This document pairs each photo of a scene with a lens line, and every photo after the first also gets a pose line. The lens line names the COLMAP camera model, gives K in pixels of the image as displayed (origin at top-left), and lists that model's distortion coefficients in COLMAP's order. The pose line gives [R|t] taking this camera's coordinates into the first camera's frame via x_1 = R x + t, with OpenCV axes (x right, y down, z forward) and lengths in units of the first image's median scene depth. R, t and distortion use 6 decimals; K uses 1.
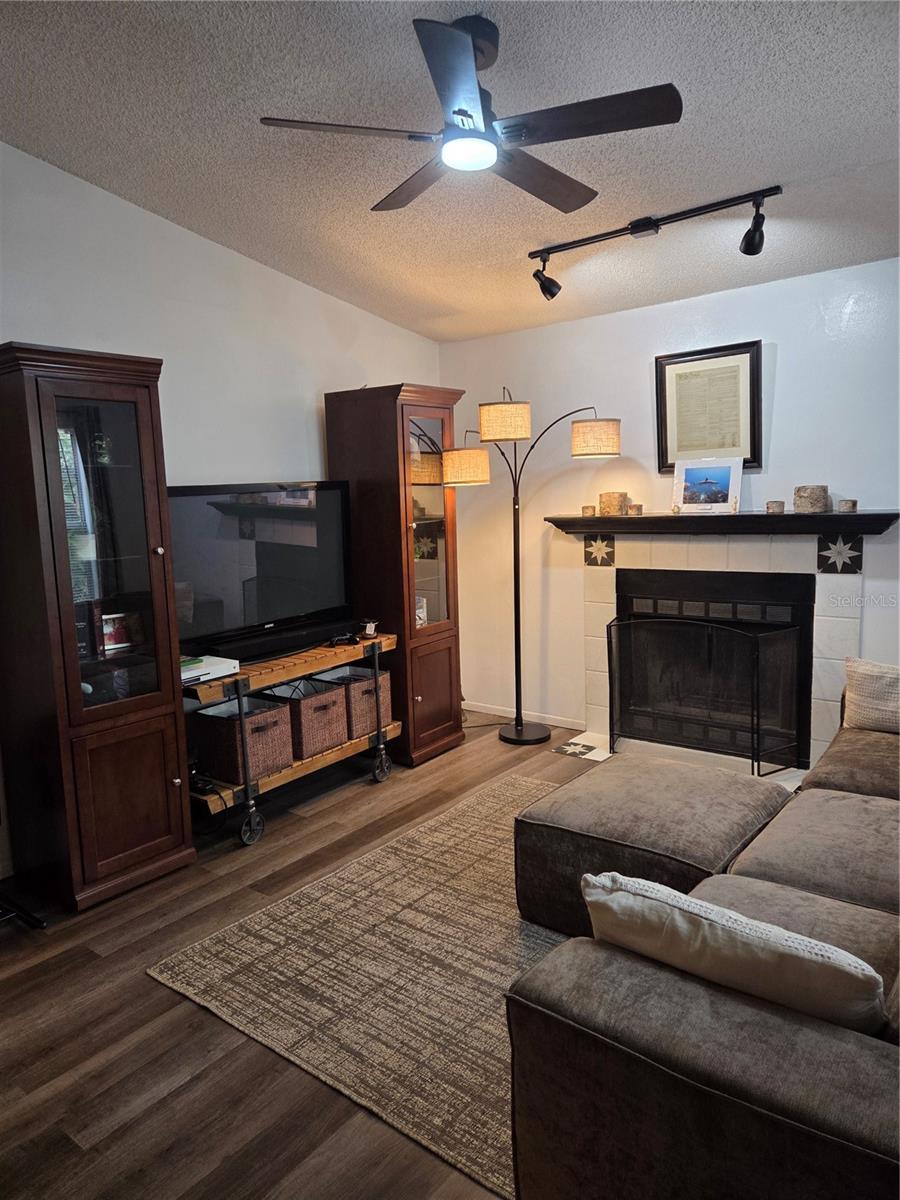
lens RADIAL K [[806.4, 0, 436.7], [0, 806.4, 604.5], [0, 0, 1]] dist [0.072507, -0.053192]
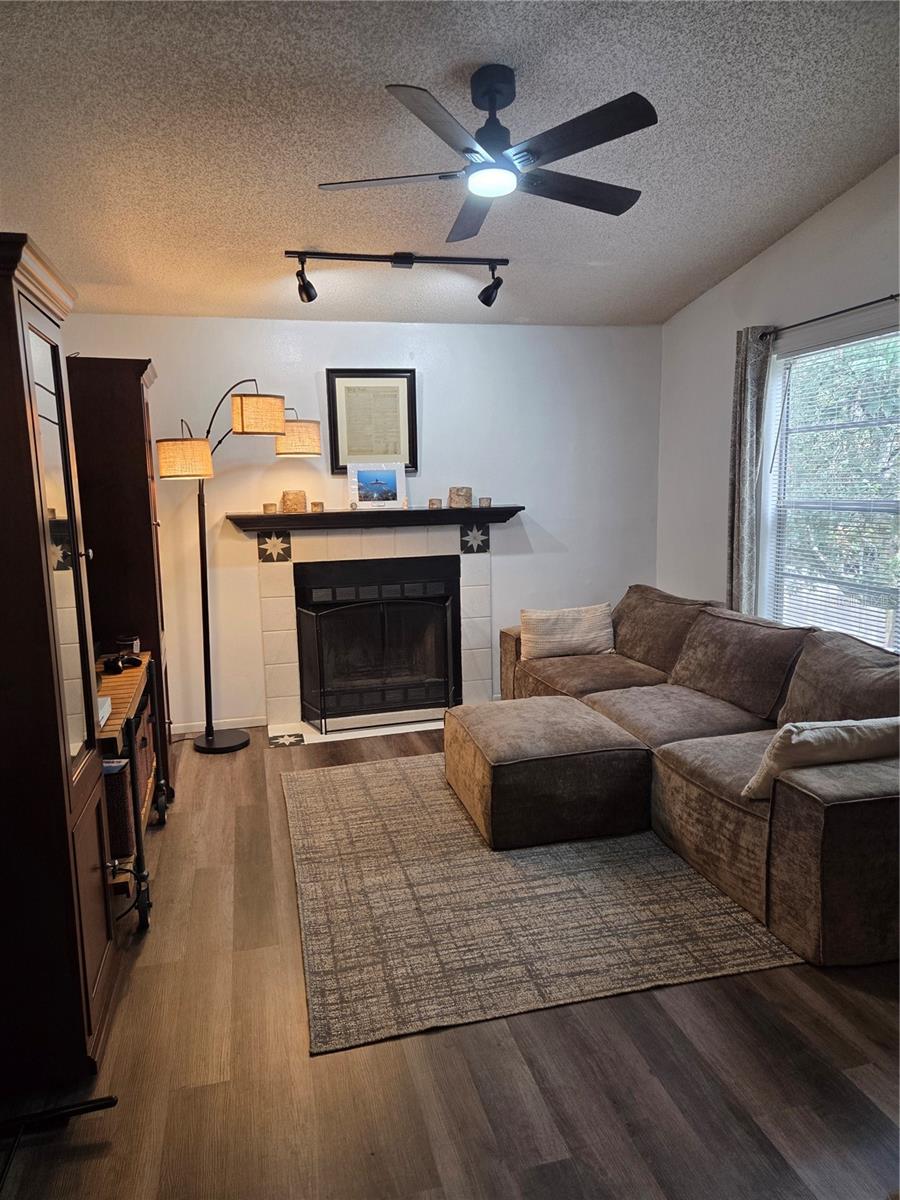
lens RADIAL K [[806.4, 0, 437.3], [0, 806.4, 608.3], [0, 0, 1]] dist [0.072507, -0.053192]
pose [[0.600864, -0.102020, 0.792814, -0.574130], [0.112420, 0.992749, 0.042547, -0.010837], [-0.791406, 0.063563, 0.607977, 0.240625]]
